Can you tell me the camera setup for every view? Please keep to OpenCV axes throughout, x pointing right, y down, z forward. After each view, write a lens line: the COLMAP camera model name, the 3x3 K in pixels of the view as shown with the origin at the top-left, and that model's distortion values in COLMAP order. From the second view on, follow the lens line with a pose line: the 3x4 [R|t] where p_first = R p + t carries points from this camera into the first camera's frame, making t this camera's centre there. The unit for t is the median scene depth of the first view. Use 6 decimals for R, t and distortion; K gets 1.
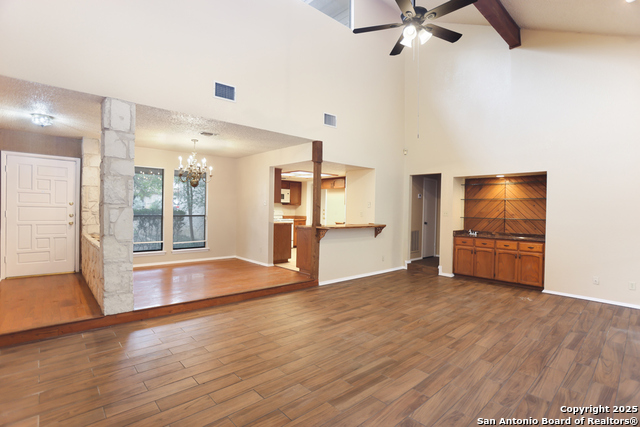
lens RADIAL K [[309.5, 0, 314.4], [0, 309.5, 215.7], [0, 0, 1]] dist [-0.051690, 0.008793]
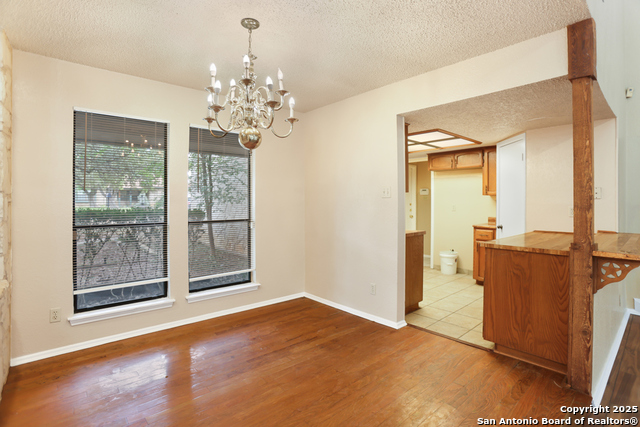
lens RADIAL K [[309.5, 0, 320.9], [0, 309.5, 207.8], [0, 0, 1]] dist [-0.051690, 0.008793]
pose [[0.999787, -0.020619, 0.000223, -0.239869], [0.020621, 0.999761, -0.007268, -0.014649], [-0.000074, 0.007271, 0.999974, 0.493089]]
